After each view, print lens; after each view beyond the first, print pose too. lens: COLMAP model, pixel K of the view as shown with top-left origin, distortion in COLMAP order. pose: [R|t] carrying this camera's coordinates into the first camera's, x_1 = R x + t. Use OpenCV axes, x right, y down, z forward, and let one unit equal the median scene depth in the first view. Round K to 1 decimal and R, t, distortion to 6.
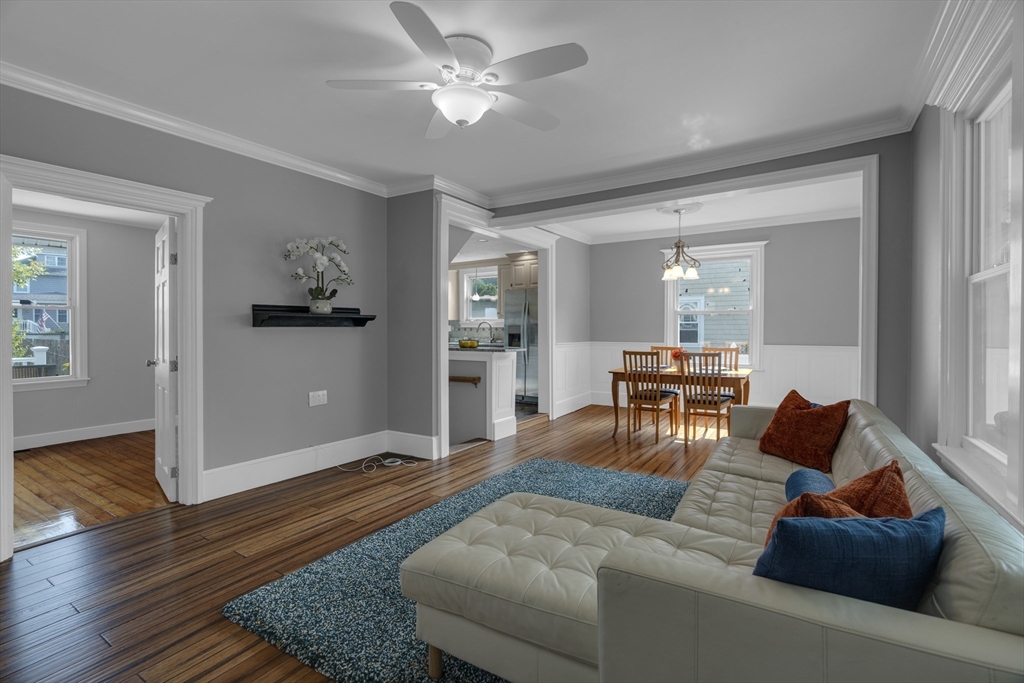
lens RADIAL K [[471.8, 0, 490.9], [0, 471.8, 330.2], [0, 0, 1]] dist [0.000069, 0.000014]
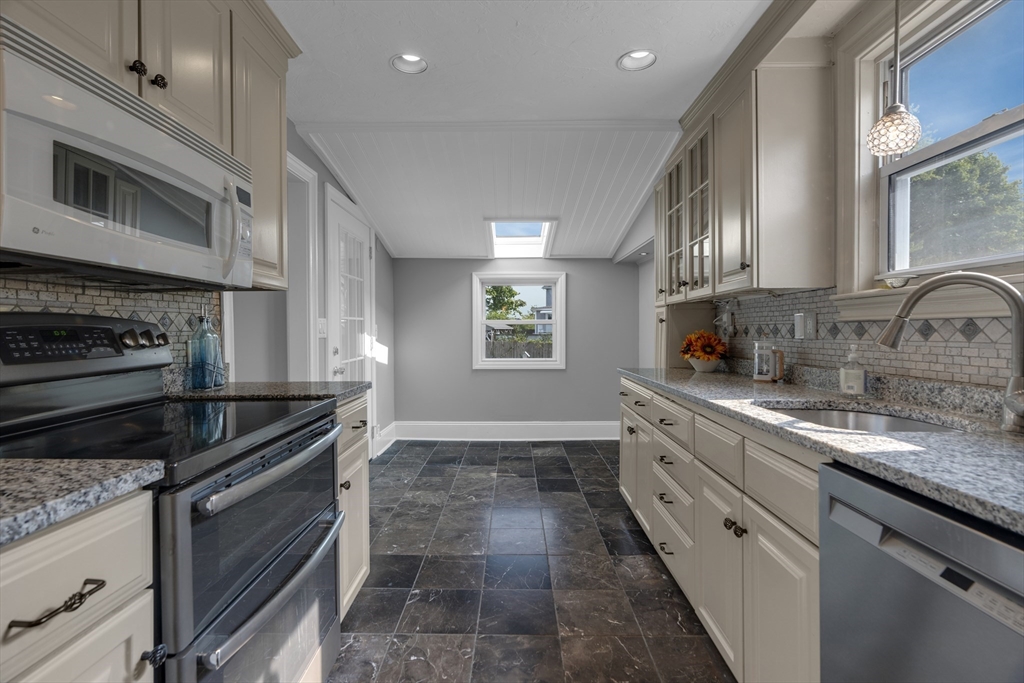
lens RADIAL K [[462.6, 0, 506.2], [0, 462.6, 332.2], [0, 0, 1]] dist [0.001986, 0.000429]
pose [[0.555341, 0.000631, -0.831623, 0.037424], [0.000694, 0.999999, 0.001223, -0.001478], [0.831623, -0.001256, 0.555340, 1.091013]]
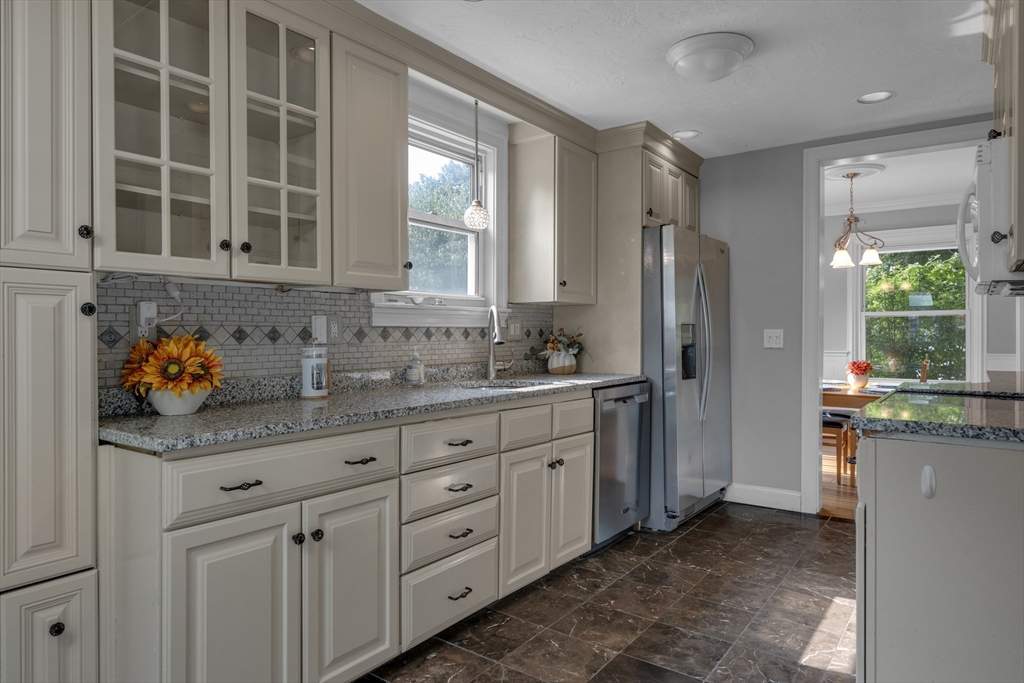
lens RADIAL K [[629.2, 0, 511.2], [0, 629.2, 335.7], [0, 0, 1]] dist [-0.003016, -0.001670]
pose [[0.024140, -0.004523, 0.999698, -0.539057], [0.003242, 0.999985, 0.004446, -0.002791], [-0.999703, 0.003133, 0.024155, 1.325103]]
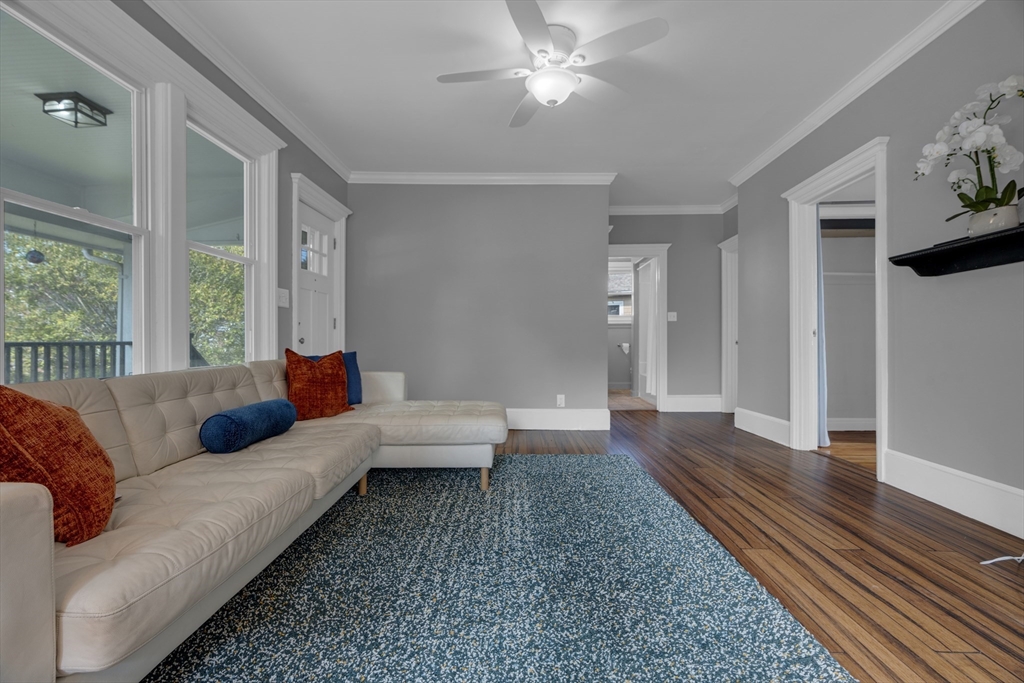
lens RADIAL K [[460.9, 0, 508.8], [0, 460.9, 340.2], [0, 0, 1]] dist [-0.012325, 0.004935]
pose [[-0.838726, 0.002454, -0.544548, 0.248077], [0.004556, 0.999986, -0.002512, 0.052891], [0.544535, -0.004588, -0.838726, 0.738597]]
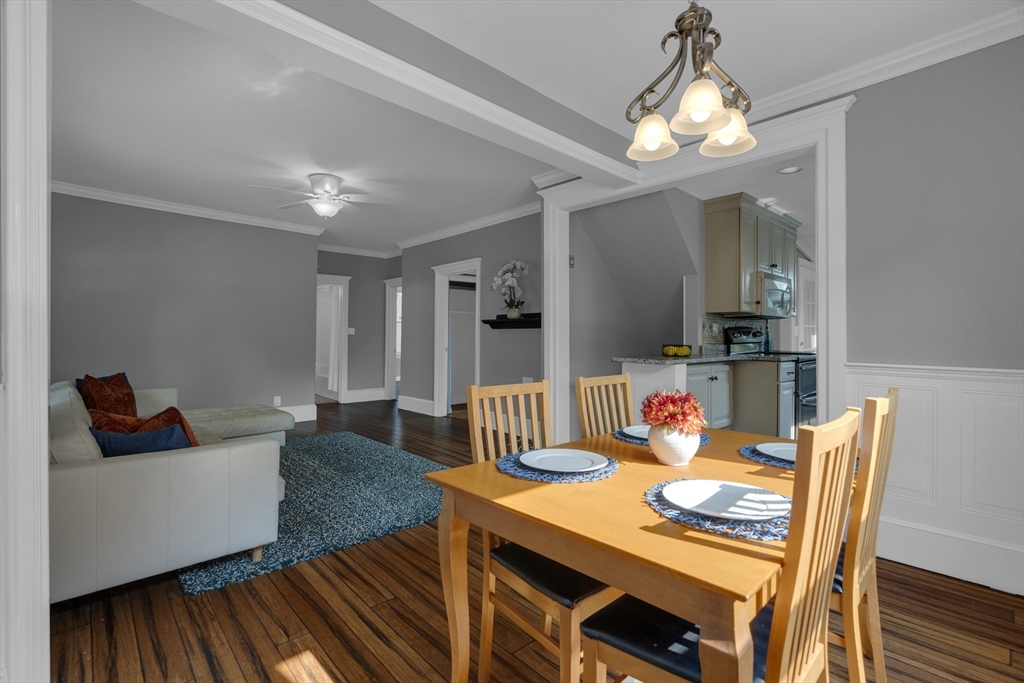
lens RADIAL K [[462.6, 0, 506.2], [0, 462.6, 332.2], [0, 0, 1]] dist [0.001986, 0.000429]
pose [[-0.225237, -0.008053, -0.974271, 0.610310], [-0.008453, 0.999944, -0.006311, 0.007769], [0.974267, 0.006814, -0.225292, 0.831330]]
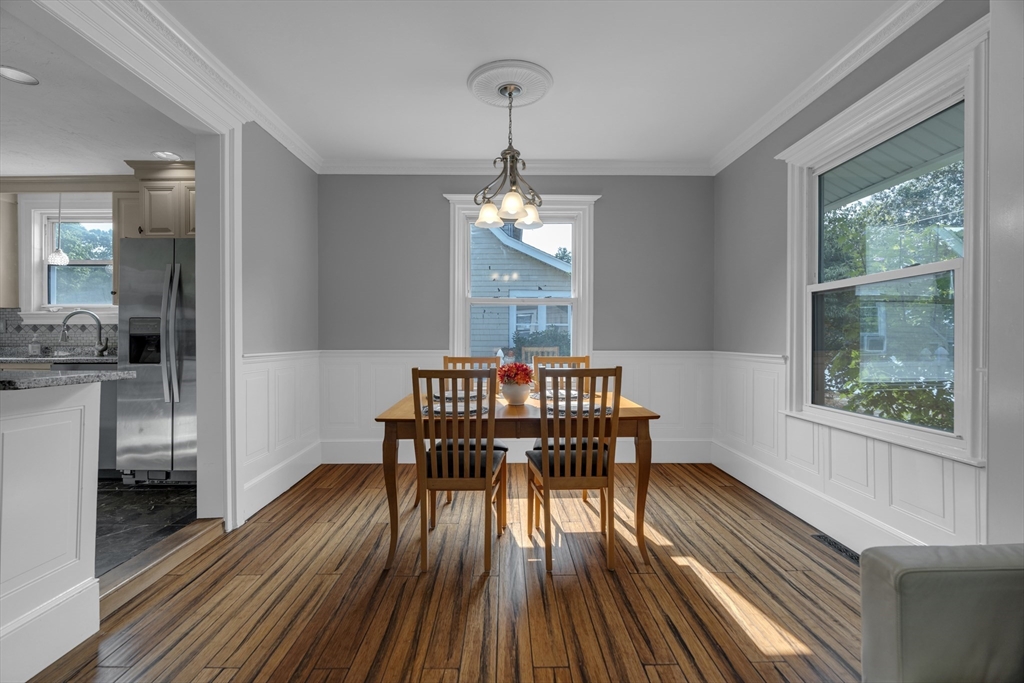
lens RADIAL K [[464.6, 0, 504.3], [0, 464.6, 340.8], [0, 0, 1]] dist [-0.002678, 0.000131]
pose [[0.820999, -0.003256, 0.570920, 0.092382], [0.001977, 0.999994, 0.002860, 0.014695], [-0.570926, -0.001220, 0.821001, 0.512972]]
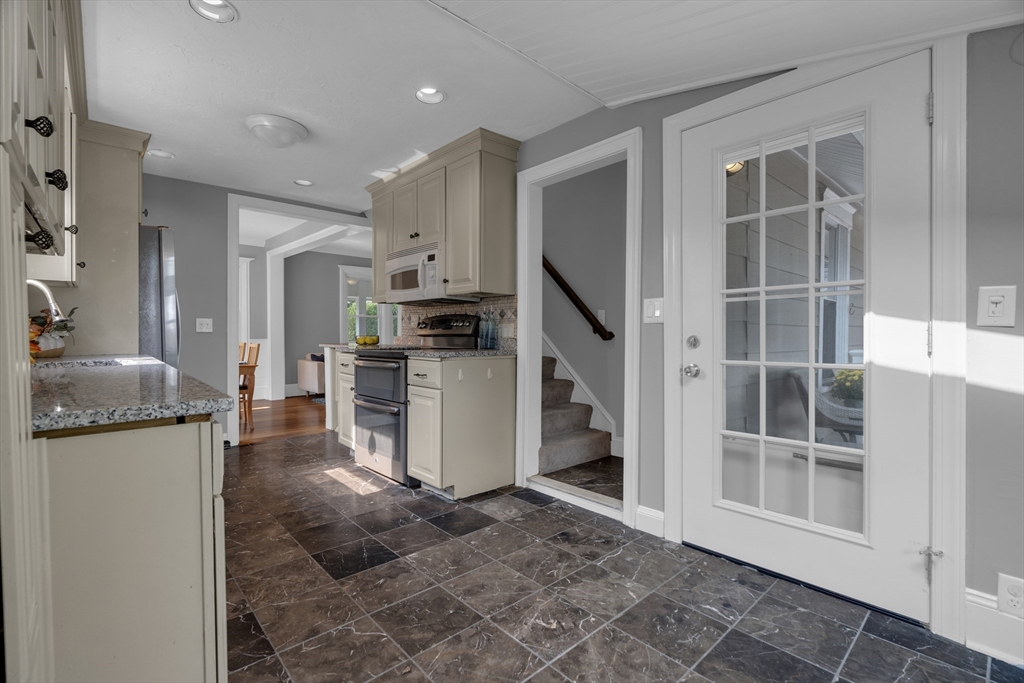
lens RADIAL K [[460.9, 0, 508.8], [0, 460.9, 340.2], [0, 0, 1]] dist [-0.012325, 0.004935]
pose [[-0.973375, -0.005925, 0.229141, -0.442608], [-0.001902, 0.999840, 0.017773, 0.012732], [-0.229210, 0.016864, -0.973231, 1.601003]]
